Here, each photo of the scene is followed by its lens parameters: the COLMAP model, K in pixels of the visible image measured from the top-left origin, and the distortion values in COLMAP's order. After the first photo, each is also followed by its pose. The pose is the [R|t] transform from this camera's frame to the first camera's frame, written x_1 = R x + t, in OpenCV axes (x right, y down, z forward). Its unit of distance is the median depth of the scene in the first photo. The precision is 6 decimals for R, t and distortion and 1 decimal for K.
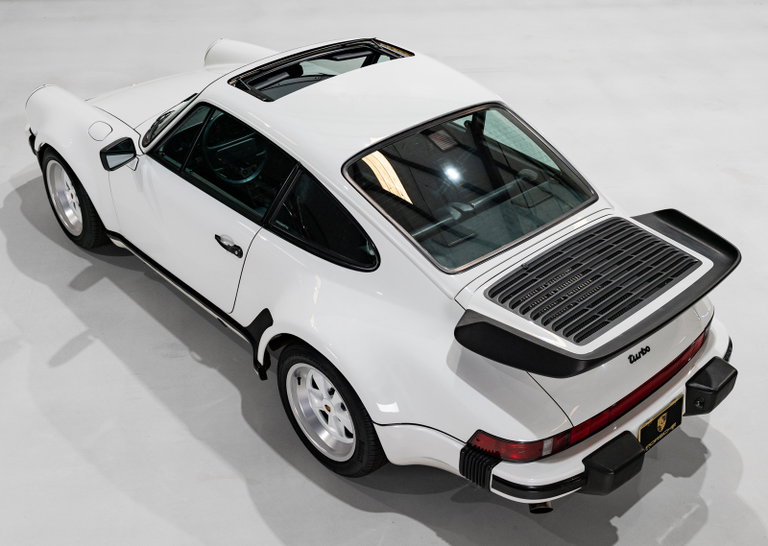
lens RADIAL K [[912.2, 0, 386.8], [0, 912.2, 274.7], [0, 0, 1]] dist [-0.004765, 0.000000]
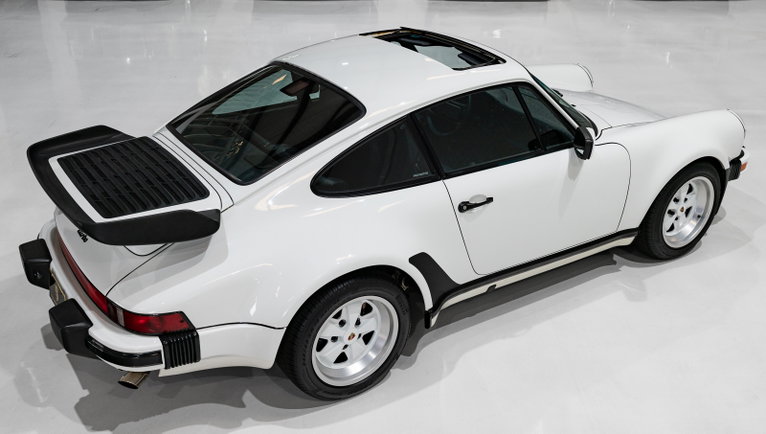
lens RADIAL K [[790.6, 0, 378.9], [0, 790.6, 213.3], [0, 0, 1]] dist [0.000545, 0.000000]
pose [[-0.161666, 0.413147, -0.896200, 1.061532], [-0.554513, 0.713189, 0.428808, -0.550688], [0.816321, 0.566278, 0.113797, 1.128857]]
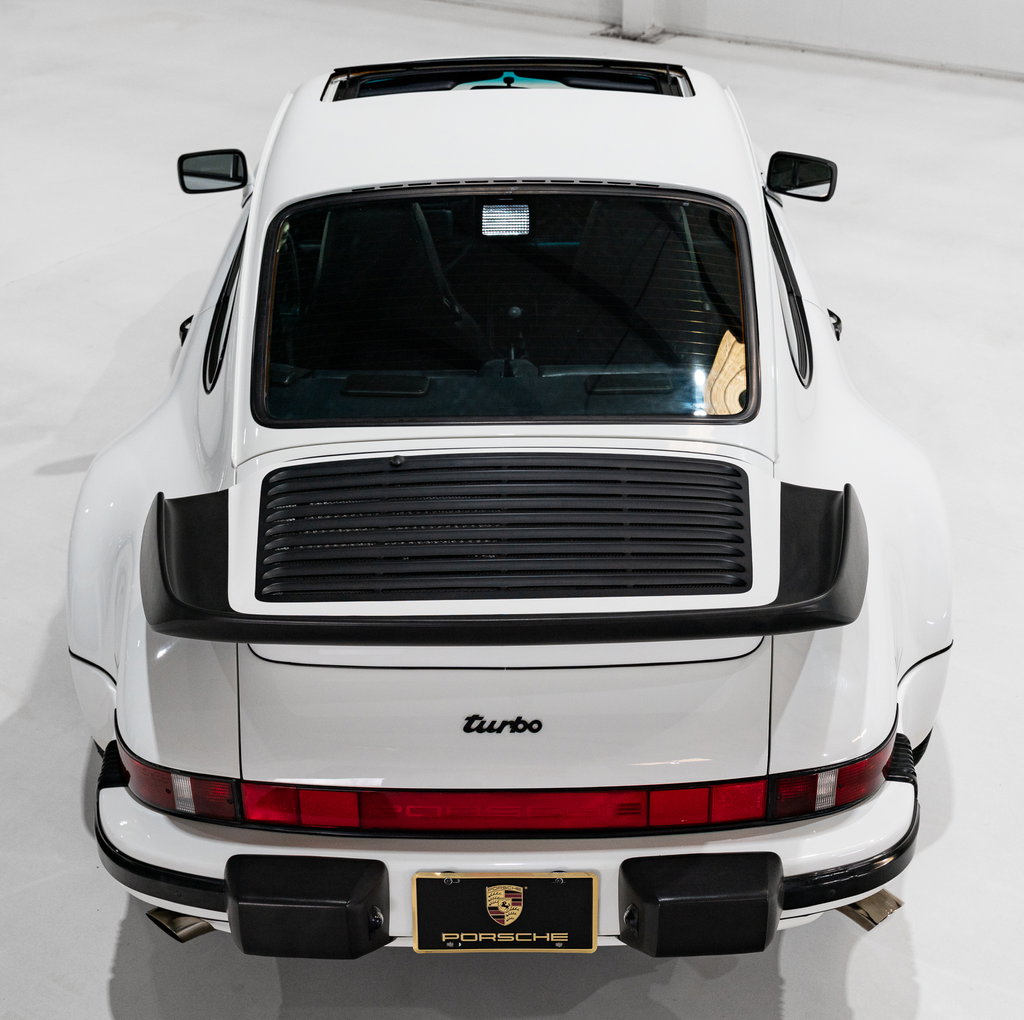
lens RADIAL K [[1650.1, 0, 517.7], [0, 1650.1, 500.2], [0, 0, 1]] dist [0.010797, 0.000000]
pose [[0.733527, 0.296616, -0.611520, 0.697485], [-0.358515, 0.933250, 0.022626, -0.030737], [0.577412, 0.202643, 0.790905, 0.350092]]
